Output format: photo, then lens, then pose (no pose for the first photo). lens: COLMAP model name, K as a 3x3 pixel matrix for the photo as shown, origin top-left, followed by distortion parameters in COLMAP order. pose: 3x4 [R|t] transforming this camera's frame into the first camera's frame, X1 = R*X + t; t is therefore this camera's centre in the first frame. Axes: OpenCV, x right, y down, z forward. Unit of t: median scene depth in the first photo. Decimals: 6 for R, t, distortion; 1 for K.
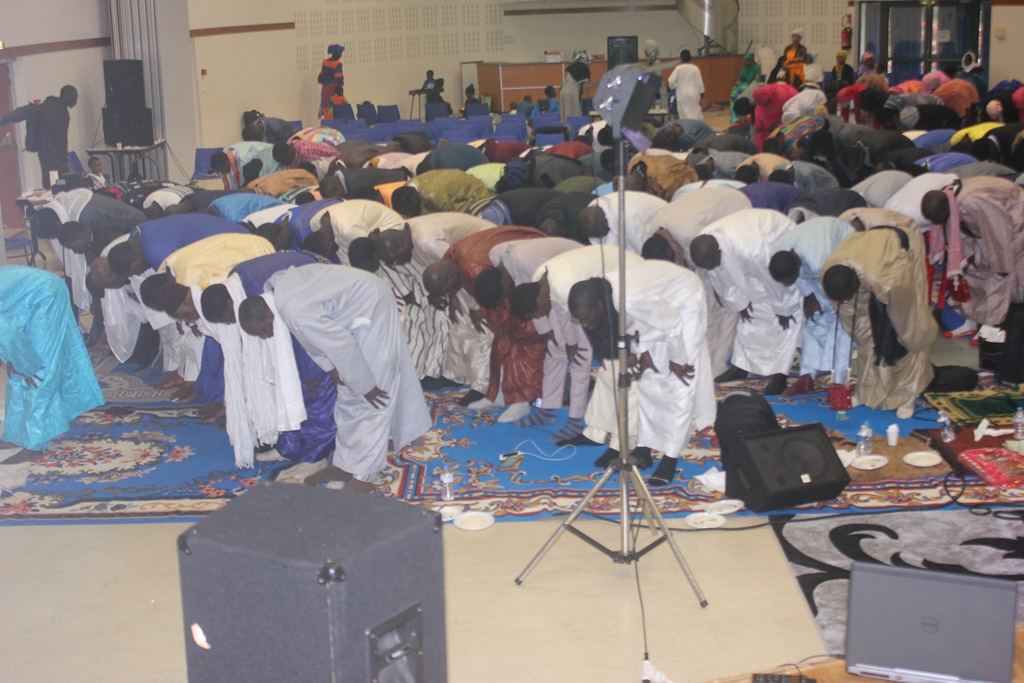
lens RADIAL K [[1458.1, 0, 512.0], [0, 1458.1, 341.5], [0, 0, 1]] dist [-0.032127, 0.036076]
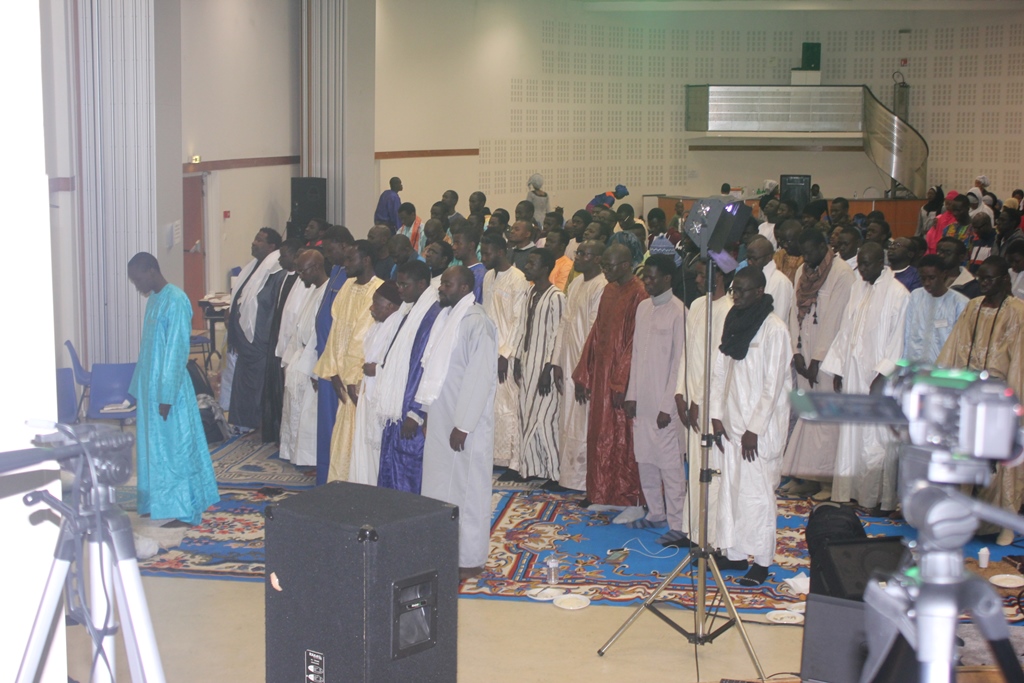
lens RADIAL K [[1522.2, 0, 512.0], [0, 1522.2, 341.5], [0, 0, 1]] dist [-0.015559, -0.044338]
pose [[0.990215, 0.053486, -0.128895, 0.061860], [-0.065296, 0.993870, -0.089208, 0.031386], [0.123334, 0.096752, 0.987638, -0.142323]]
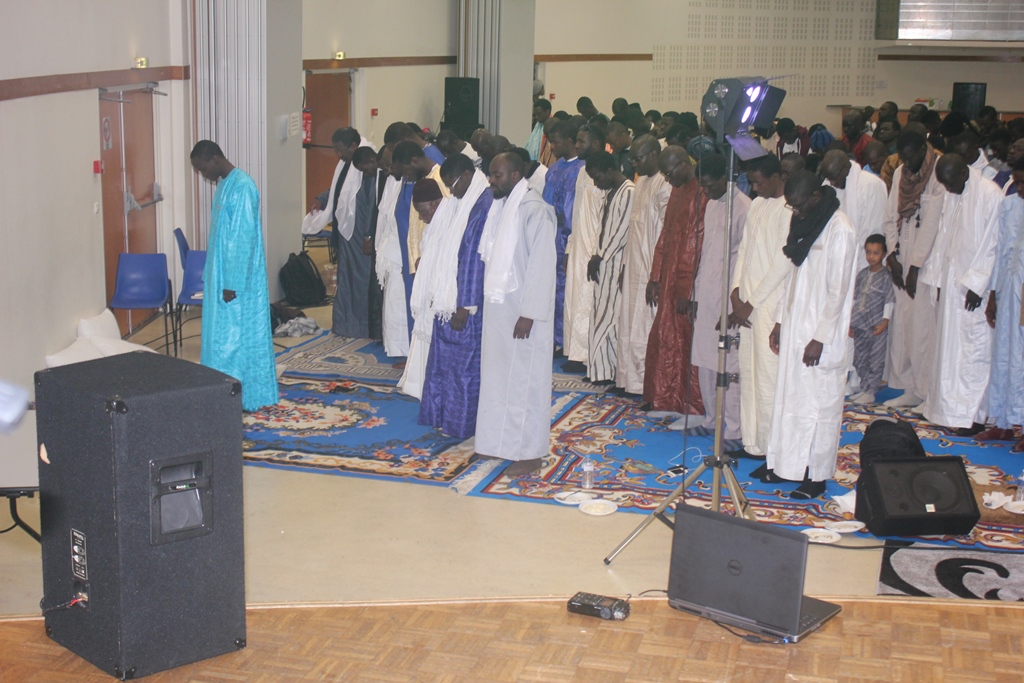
lens RADIAL K [[1495.6, 0, 512.0], [0, 1495.6, 341.5], [0, 0, 1]] dist [-0.031593, 0.107424]
pose [[0.958188, 0.099420, -0.268312, 0.177829], [-0.108420, 0.993926, -0.018897, 0.029615], [0.264803, 0.047197, 0.963147, -0.051711]]
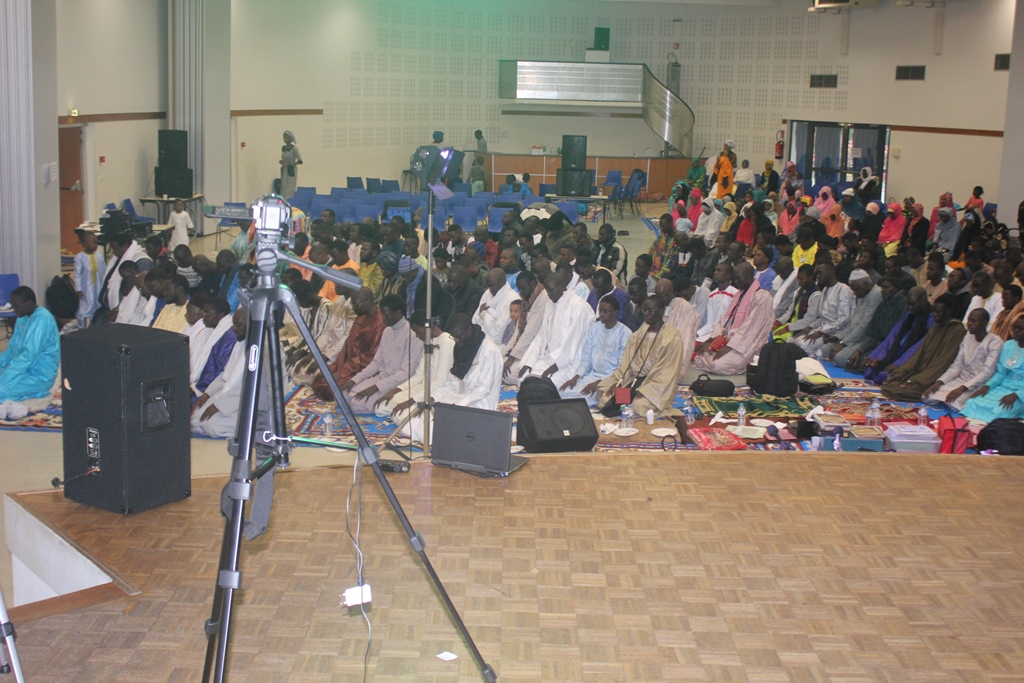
lens RADIAL K [[1313.5, 0, 512.0], [0, 1313.5, 341.5], [0, 0, 1]] dist [-0.066630, 0.065084]
pose [[0.997656, 0.063774, -0.024821, 0.162575], [-0.064935, 0.996678, -0.049151, 0.066308], [0.021604, 0.050648, 0.998483, -0.302289]]
